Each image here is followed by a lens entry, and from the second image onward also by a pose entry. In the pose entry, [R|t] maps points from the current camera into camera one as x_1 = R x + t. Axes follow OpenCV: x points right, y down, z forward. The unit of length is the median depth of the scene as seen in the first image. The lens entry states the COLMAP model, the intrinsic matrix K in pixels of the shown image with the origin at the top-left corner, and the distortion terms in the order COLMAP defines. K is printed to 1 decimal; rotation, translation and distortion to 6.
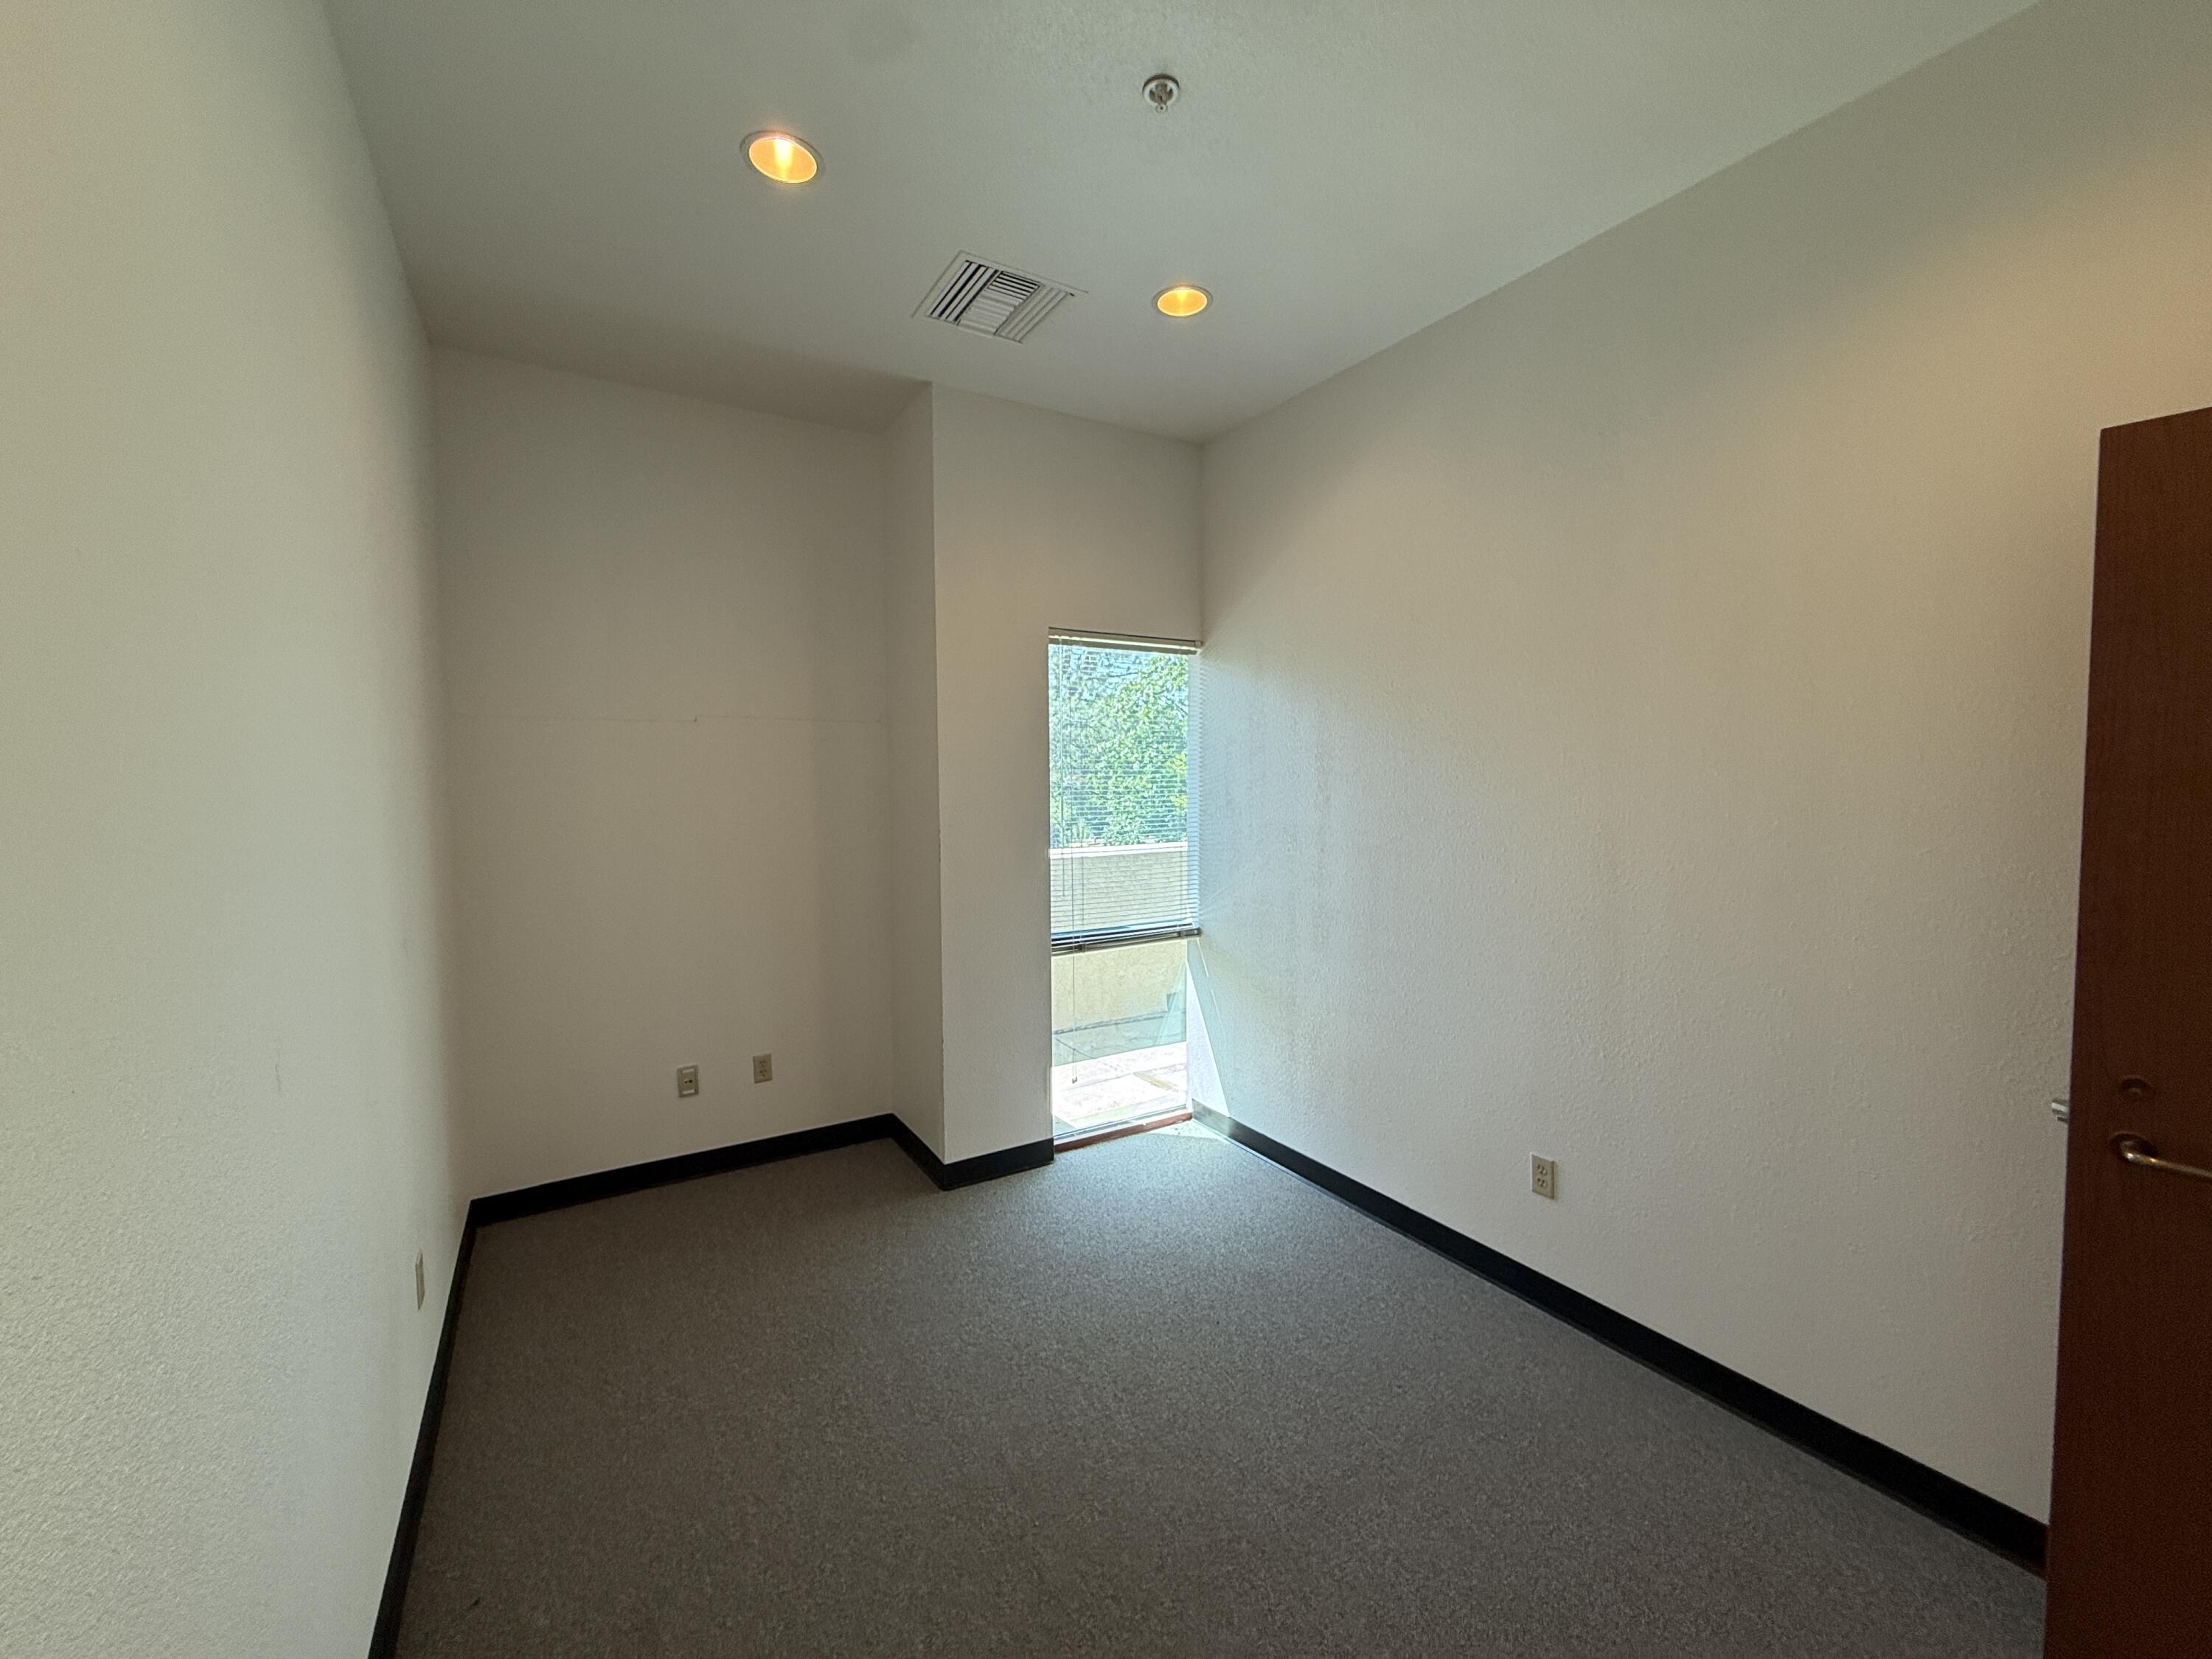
lens RADIAL K [[886.2, 0, 1108.0], [0, 886.2, 834.3], [0, 0, 1]] dist [0.000864, 0.000429]
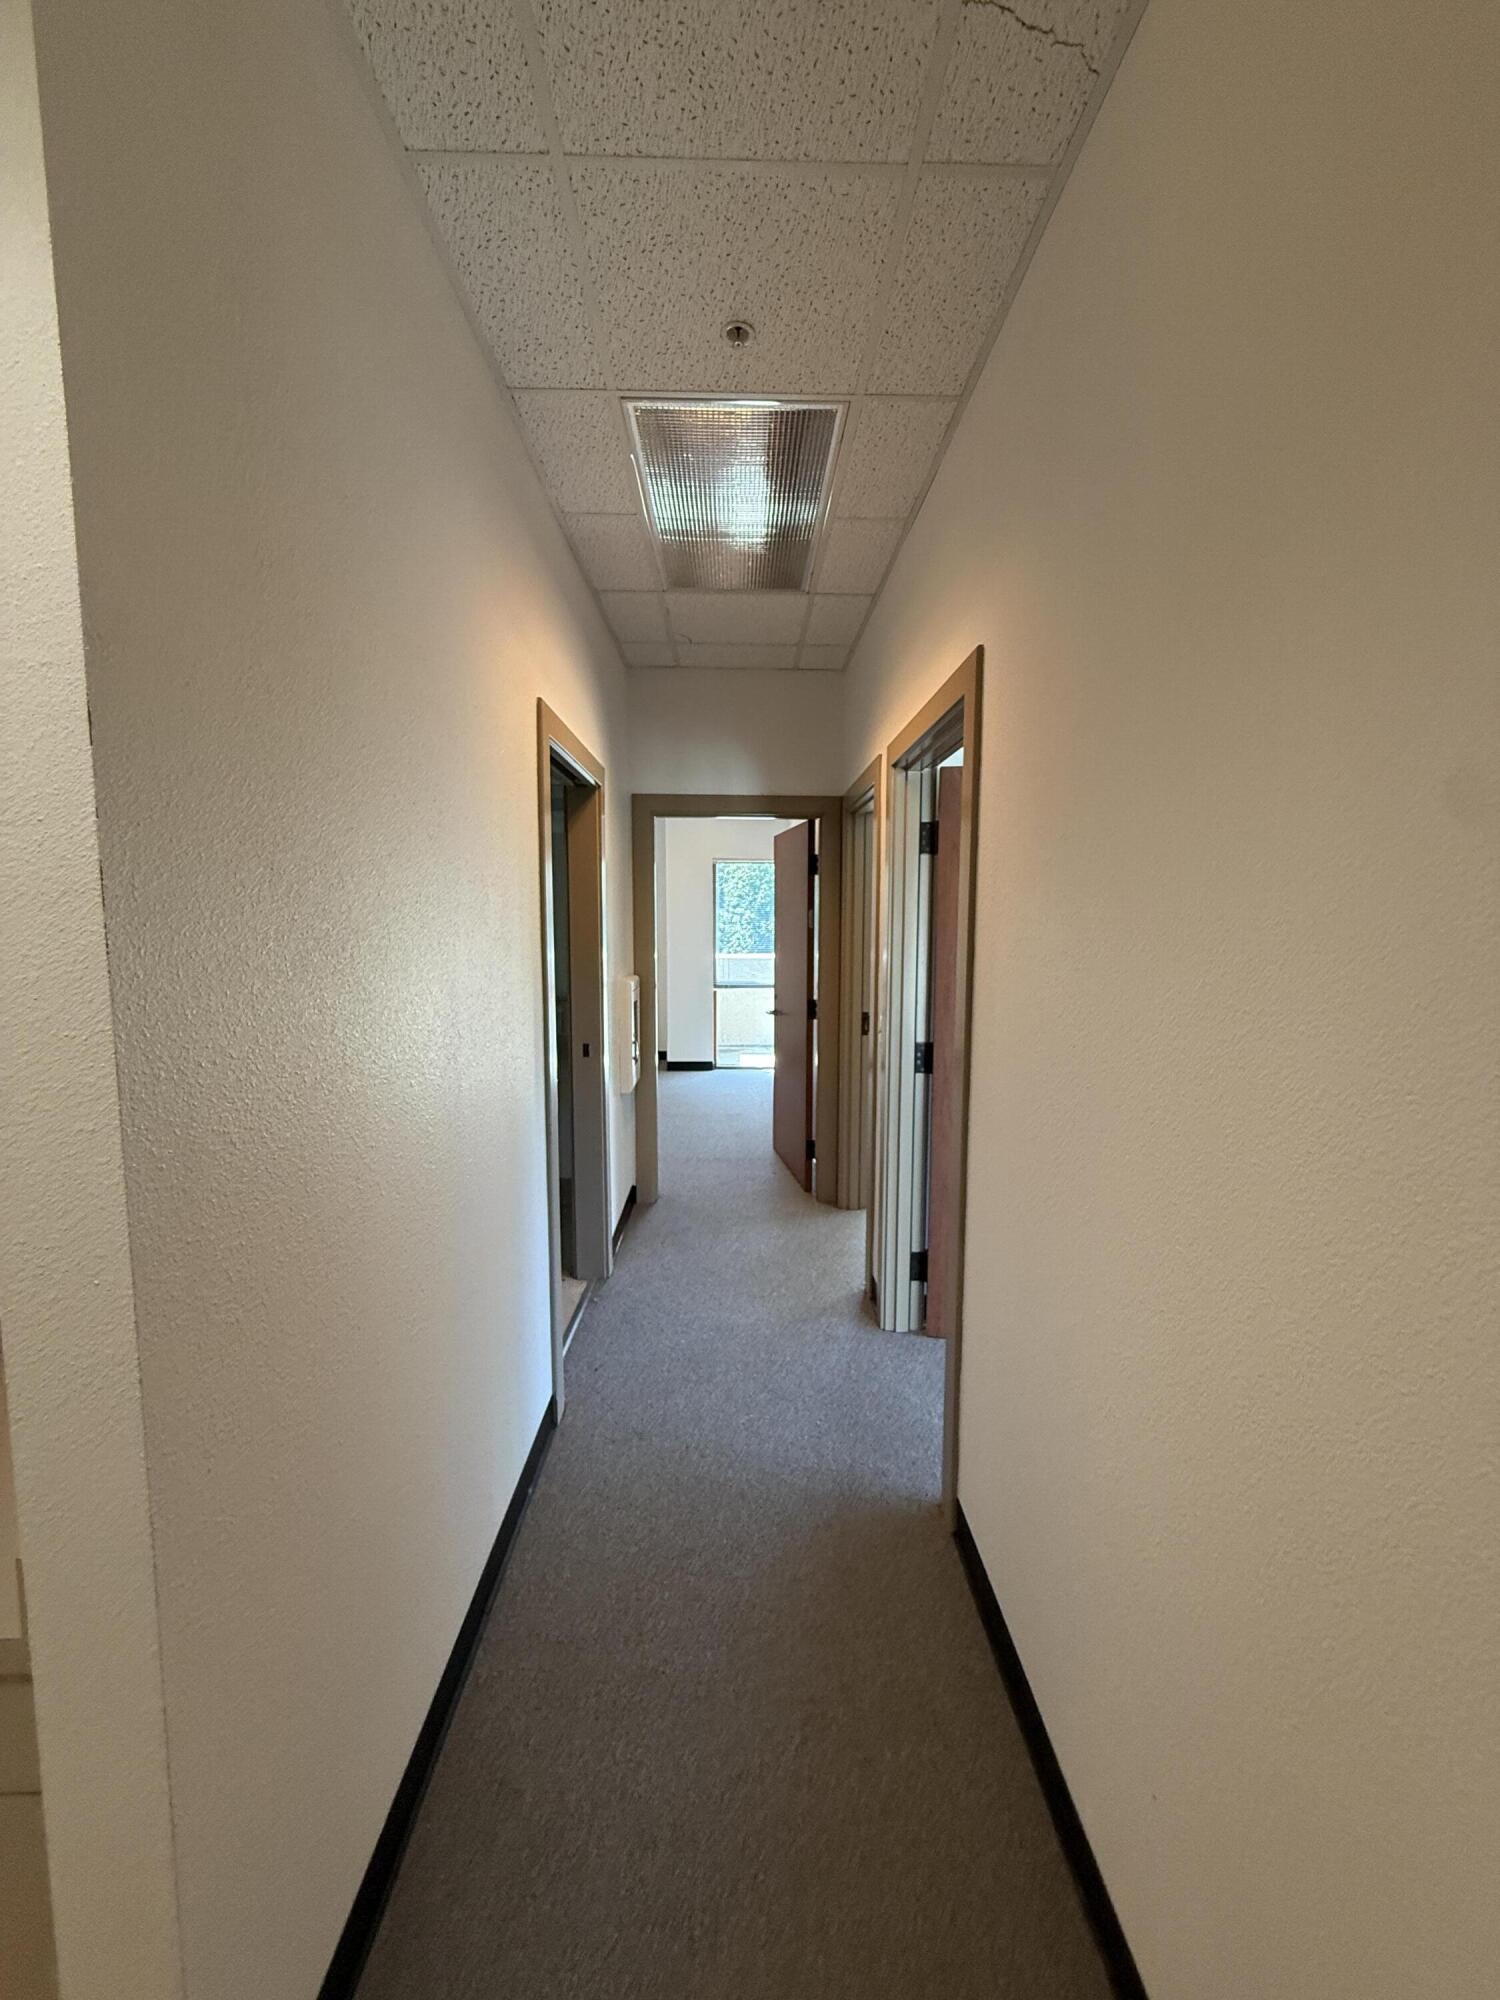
lens RADIAL K [[801.2, 0, 756.7], [0, 801.2, 994.8], [0, 0, 1]] dist [0.000864, 0.000429]
pose [[0.864399, 0.059806, -0.499238, 1.392355], [-0.040310, 0.997948, 0.049756, 0.013948], [0.501189, -0.022885, 0.865035, -1.248100]]
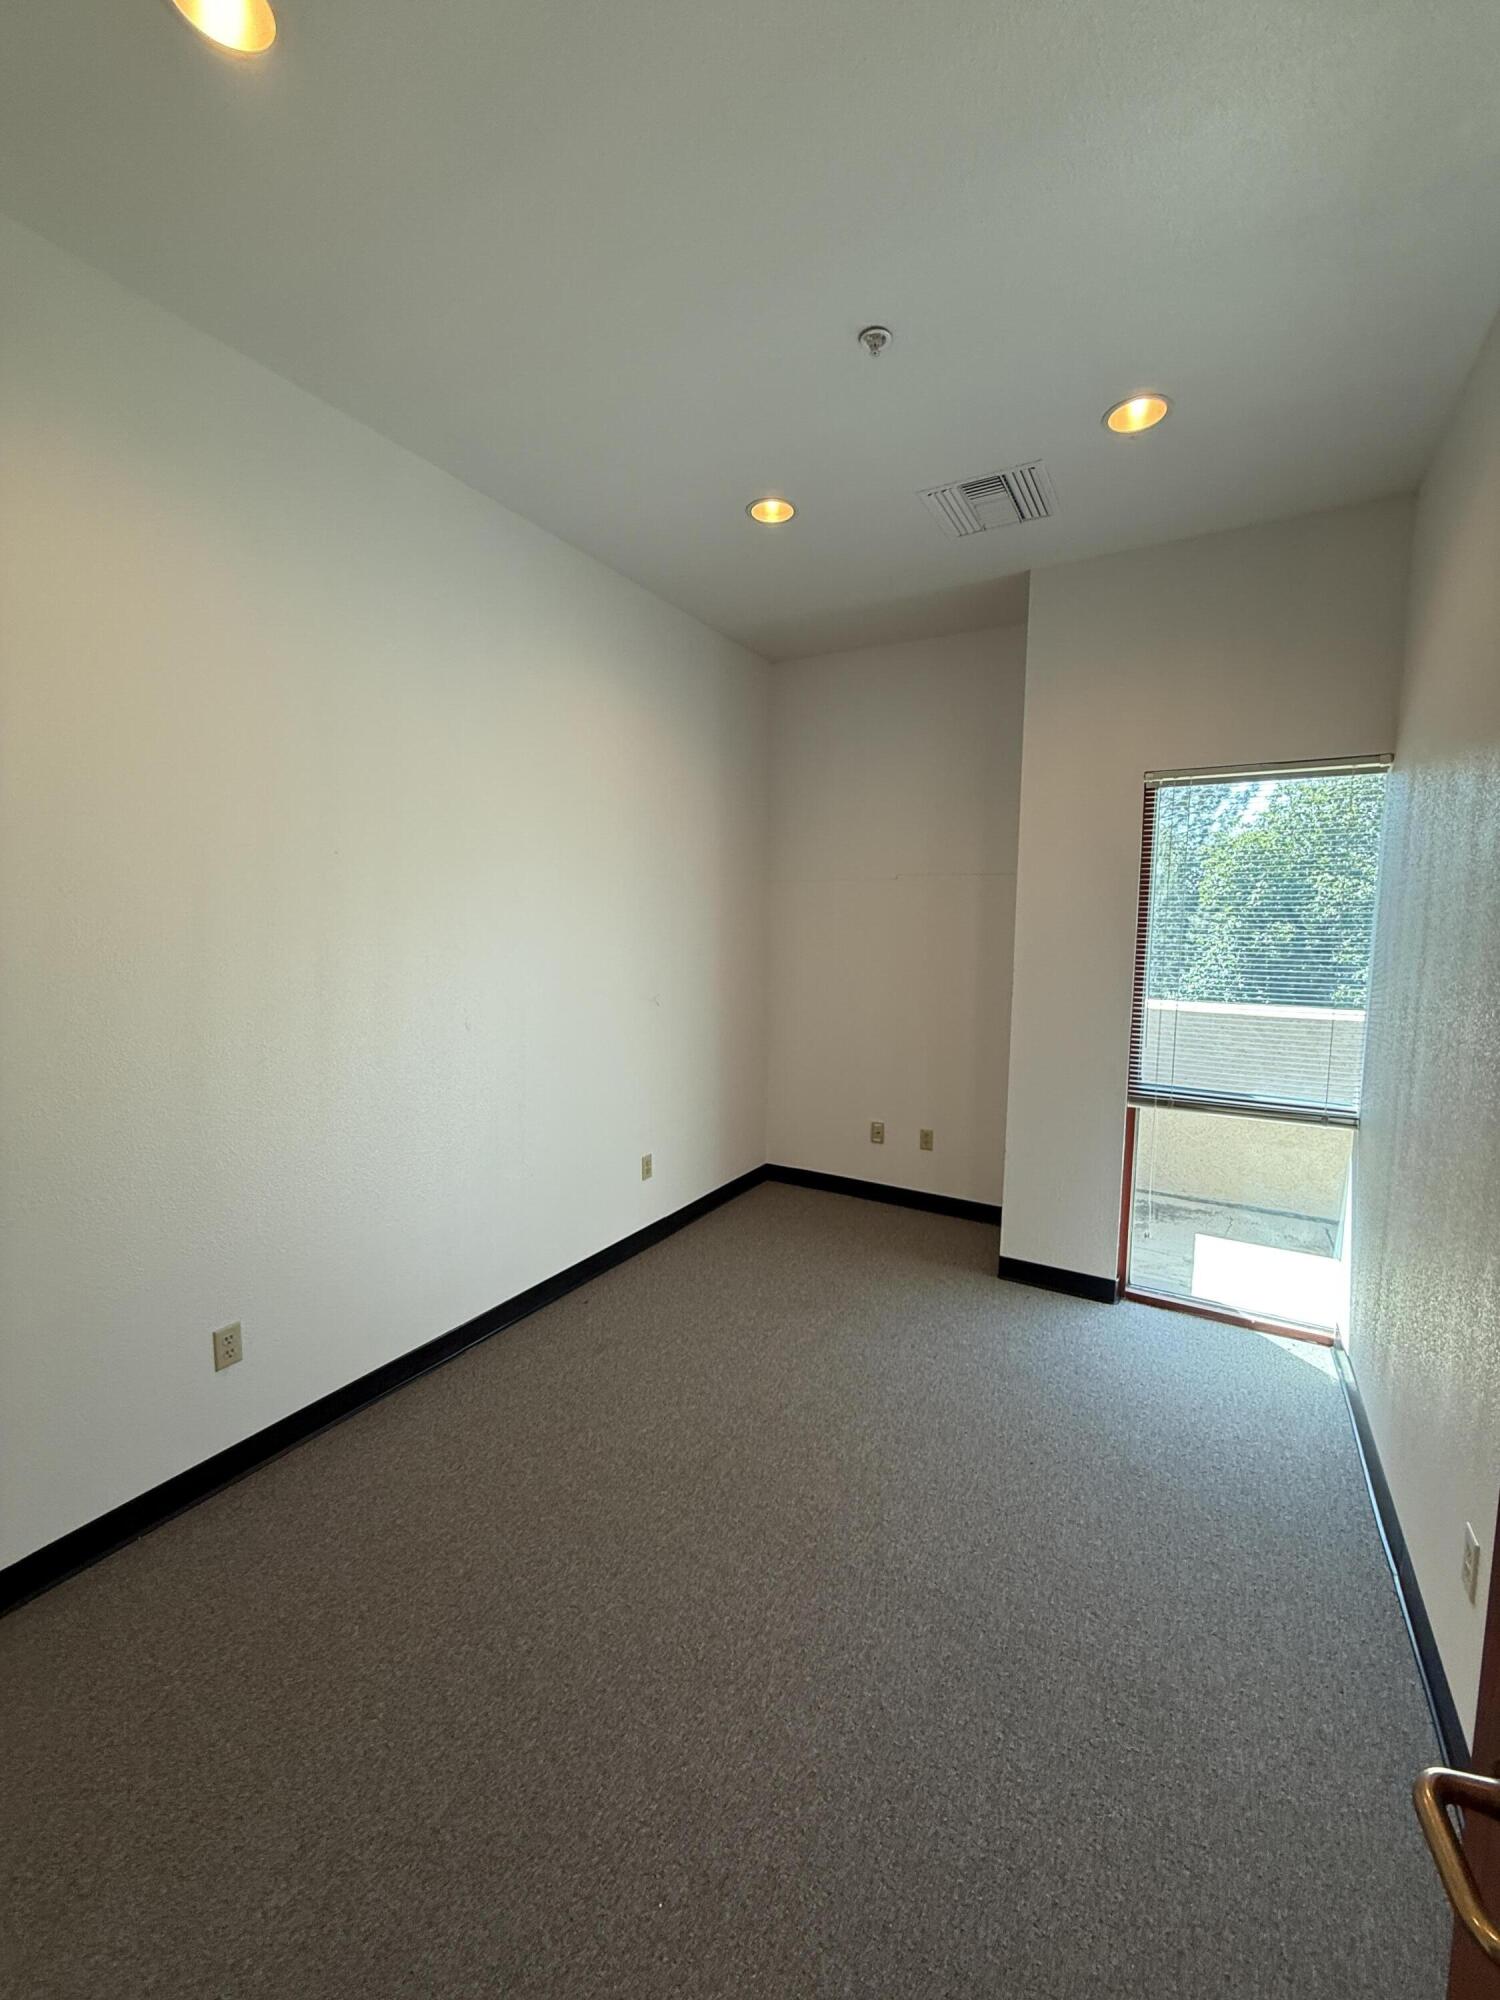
lens RADIAL K [[801.2, 0, 750.9], [0, 801.2, 1002.1], [0, 0, 1]] dist [0.000864, 0.000429]
pose [[0.477060, 0.105476, -0.872518, 0.503096], [-0.073056, 0.994096, 0.080229, -0.017784], [0.875829, 0.025469, 0.481949, 0.183378]]
